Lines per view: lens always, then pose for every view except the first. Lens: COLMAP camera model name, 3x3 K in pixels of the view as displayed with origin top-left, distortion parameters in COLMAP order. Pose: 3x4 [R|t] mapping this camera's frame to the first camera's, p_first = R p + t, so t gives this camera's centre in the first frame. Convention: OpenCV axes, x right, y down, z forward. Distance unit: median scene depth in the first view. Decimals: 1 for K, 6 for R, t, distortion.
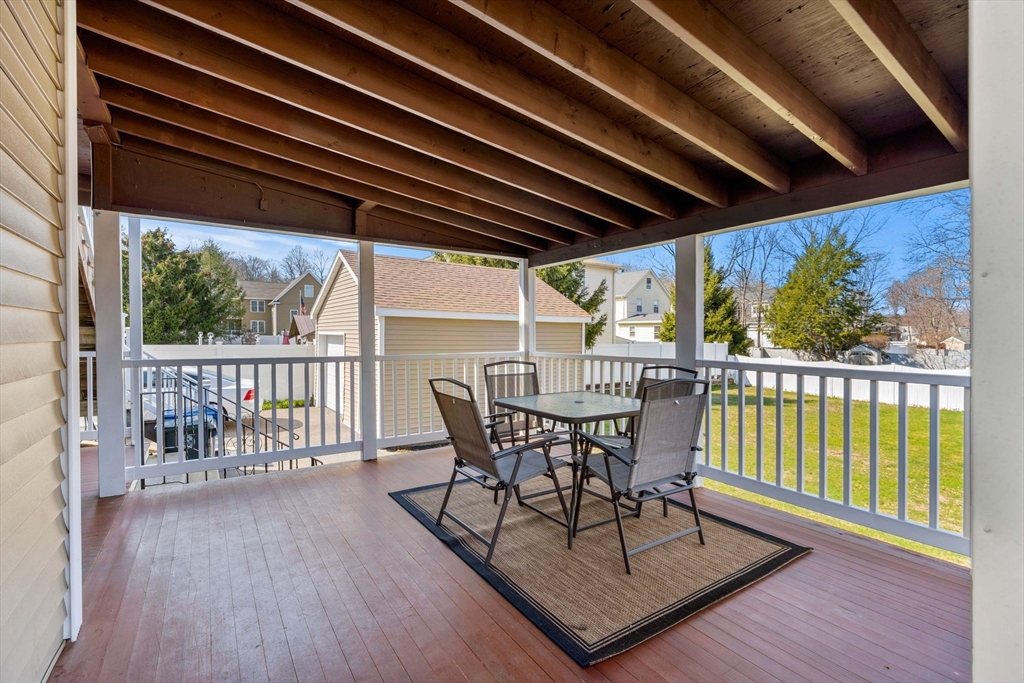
lens RADIAL K [[475.0, 0, 514.9], [0, 475.0, 340.1], [0, 0, 1]] dist [-0.000257, 0.000592]
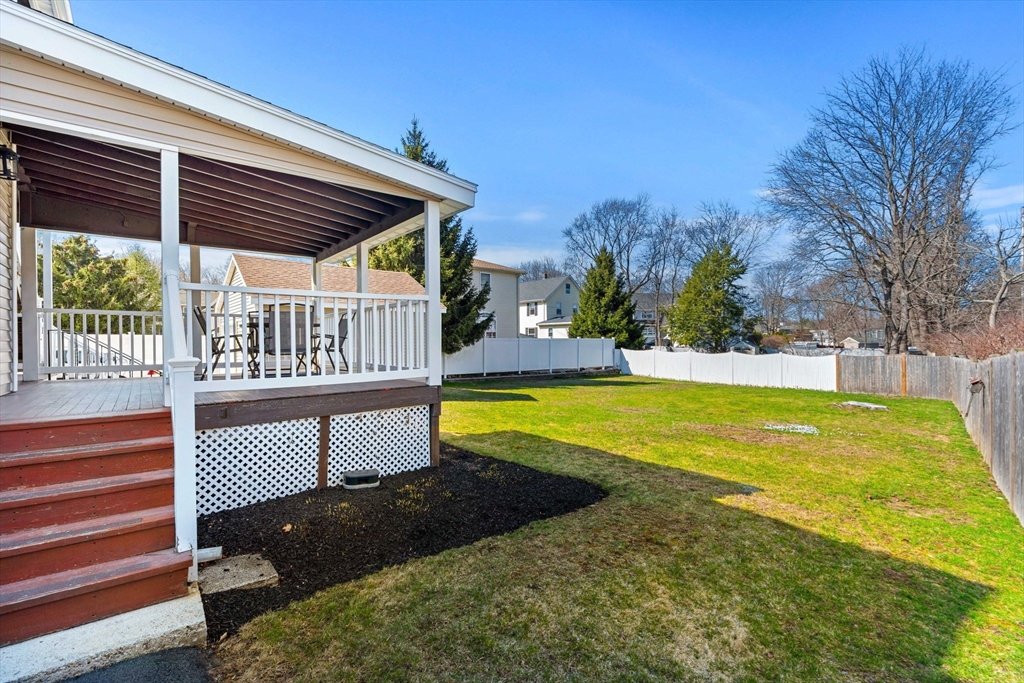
lens RADIAL K [[475.0, 0, 514.9], [0, 475.0, 340.1], [0, 0, 1]] dist [-0.000257, 0.000592]
pose [[0.995822, -0.010935, 0.090653, 0.083693], [0.012524, 0.999777, -0.016975, 0.021674], [-0.090447, 0.018039, 0.995738, -0.098562]]
